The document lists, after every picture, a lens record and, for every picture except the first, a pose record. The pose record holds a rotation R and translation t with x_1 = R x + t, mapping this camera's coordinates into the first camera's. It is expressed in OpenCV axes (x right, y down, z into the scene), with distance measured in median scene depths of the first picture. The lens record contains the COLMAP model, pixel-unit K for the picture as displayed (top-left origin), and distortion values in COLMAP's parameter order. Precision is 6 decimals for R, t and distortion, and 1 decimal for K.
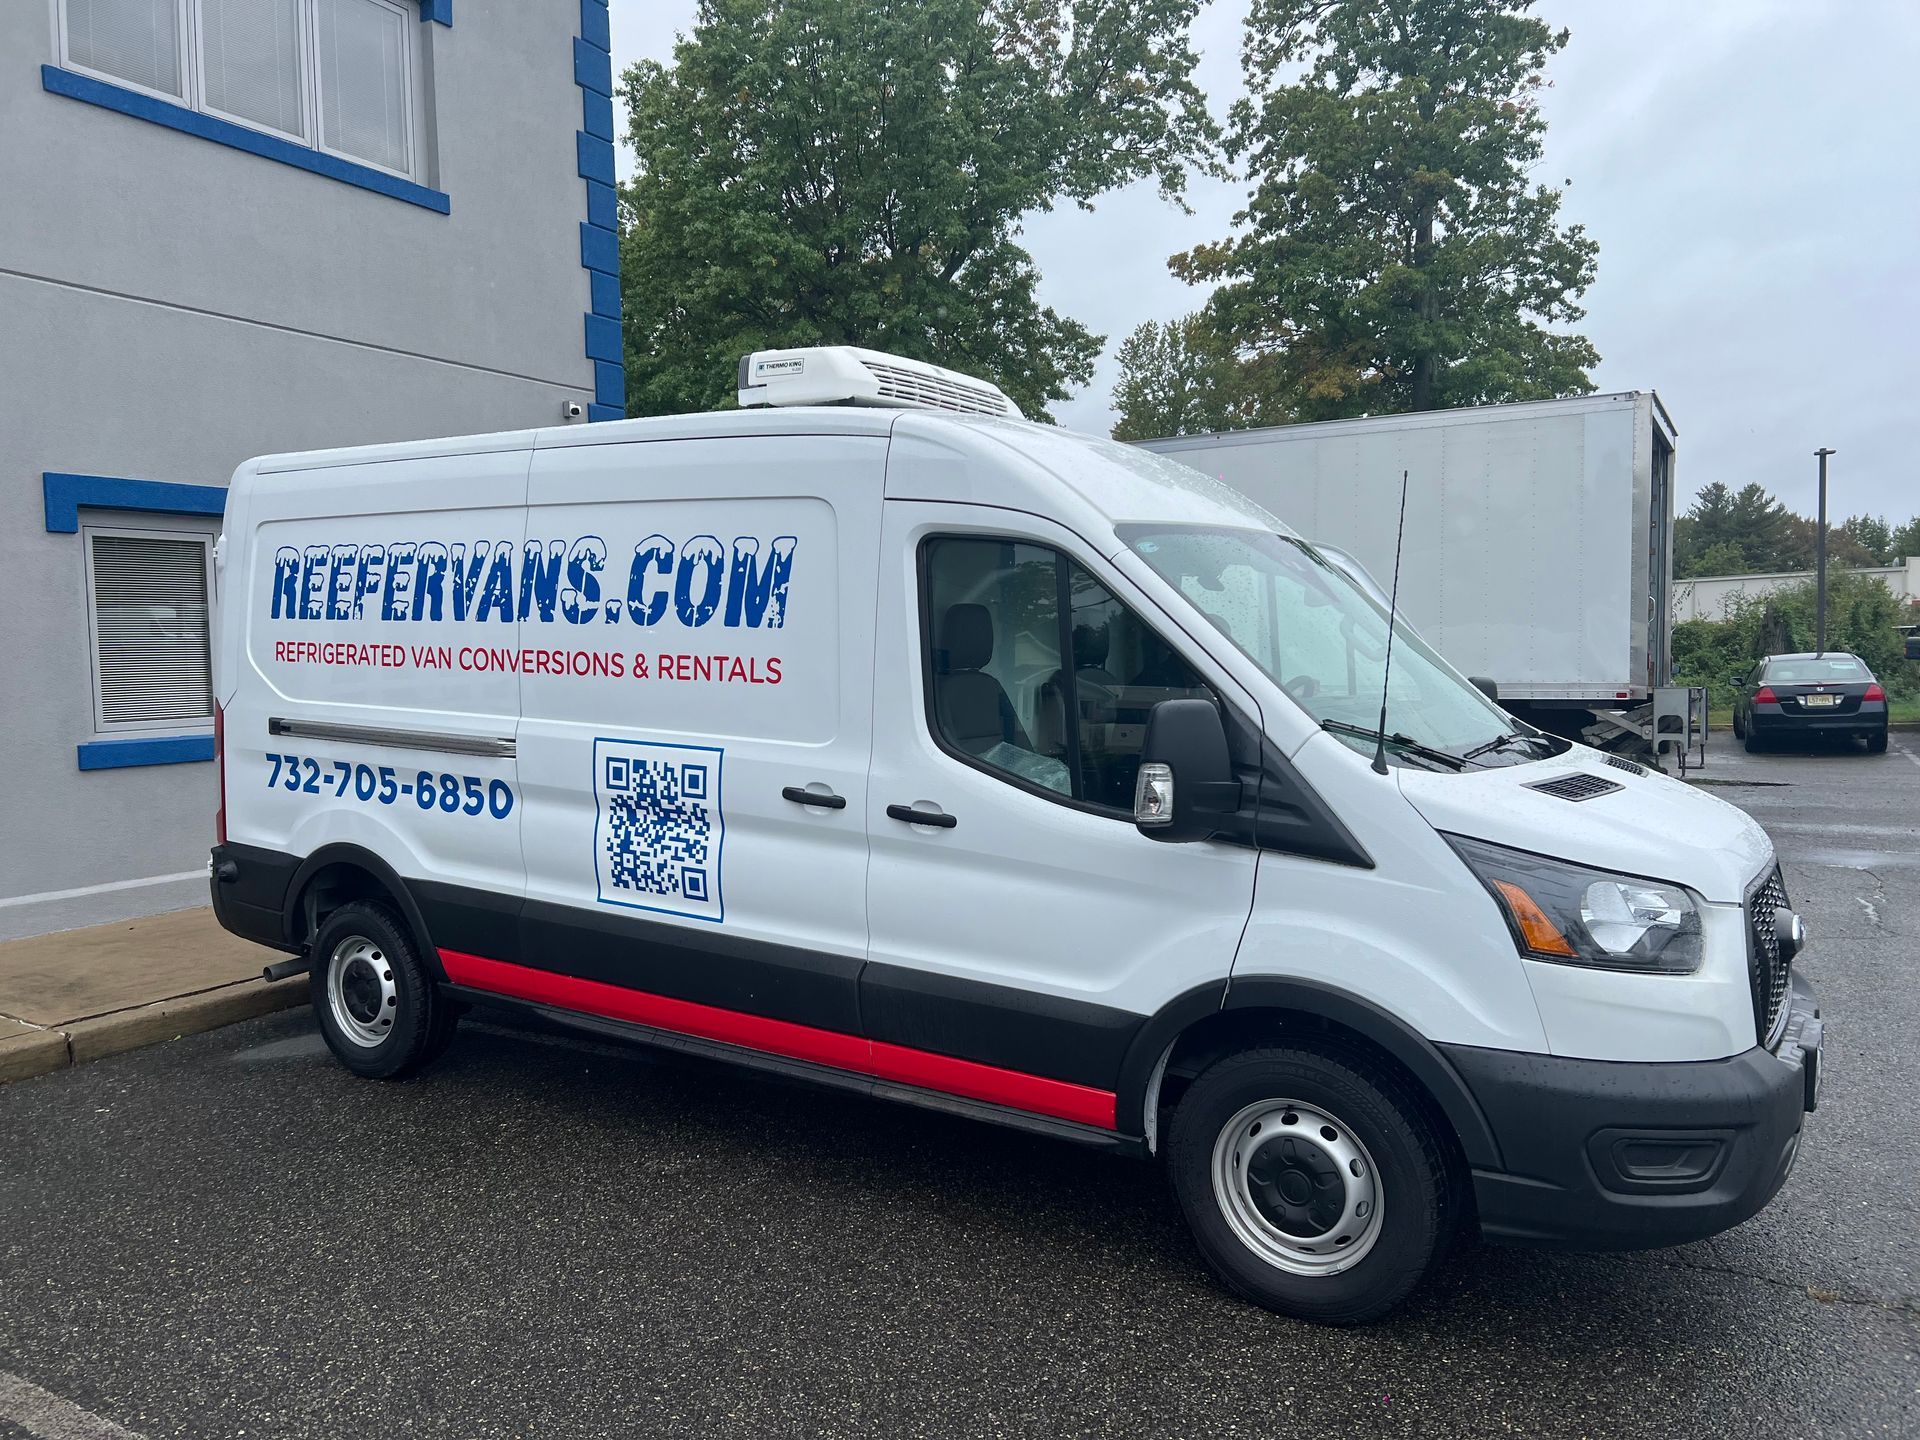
lens RADIAL K [[1419.7, 0, 954.3], [0, 1419.7, 734.4], [0, 0, 1]] dist [0.049570, -0.051937]
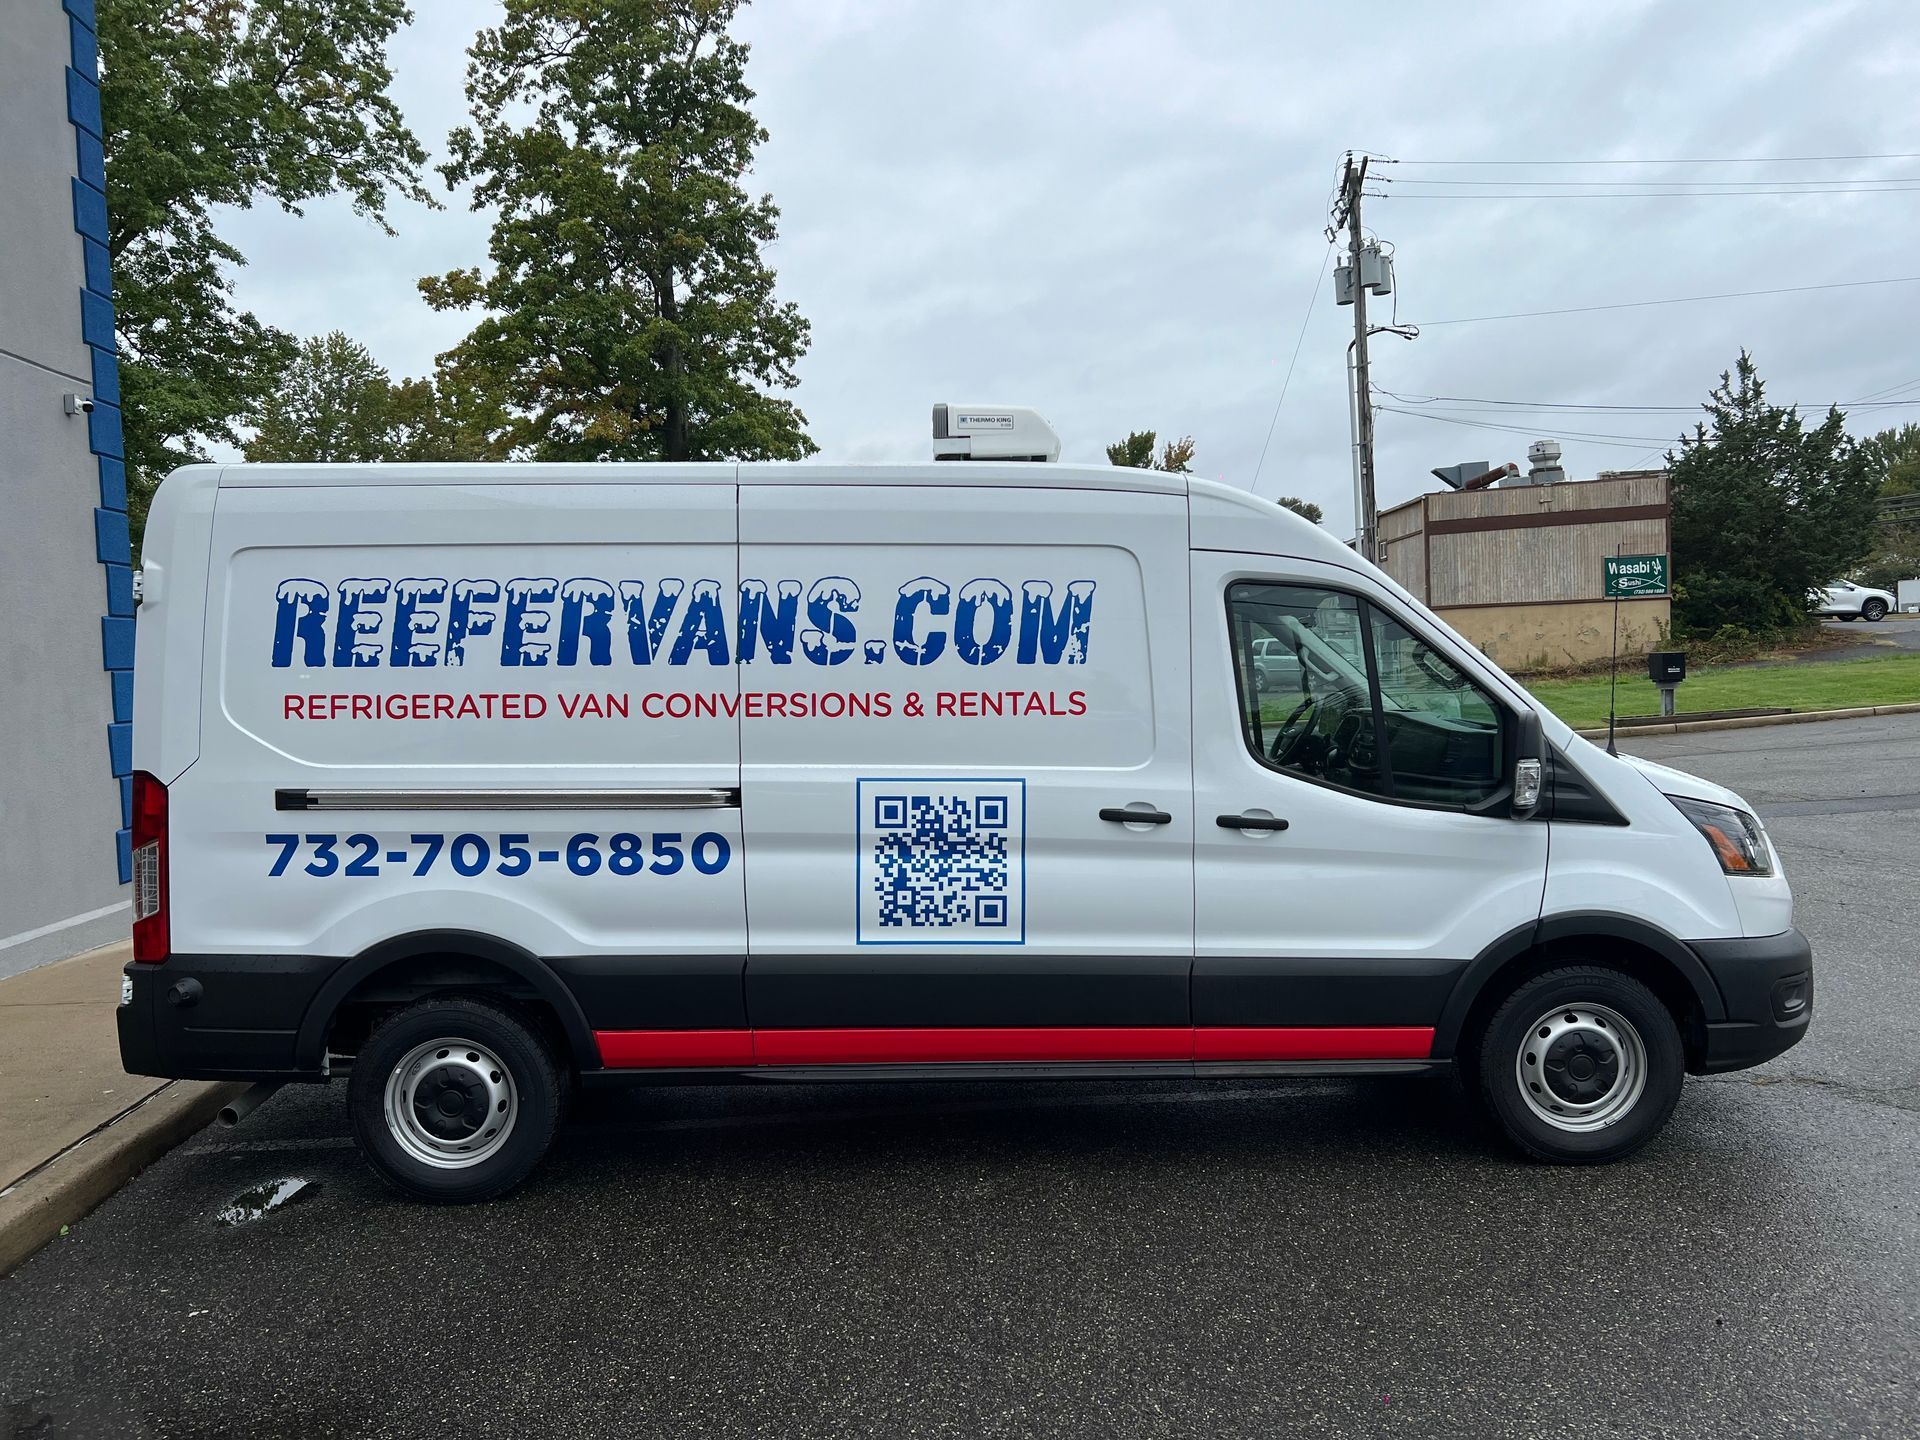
lens RADIAL K [[1419.7, 0, 950.6], [0, 1419.7, 720.0], [0, 0, 1]] dist [0.049570, -0.051937]
pose [[0.829803, -0.039687, 0.556644, -0.655947], [0.059097, 0.998109, -0.016935, -0.015748], [-0.554919, 0.046949, 0.830579, 0.122935]]
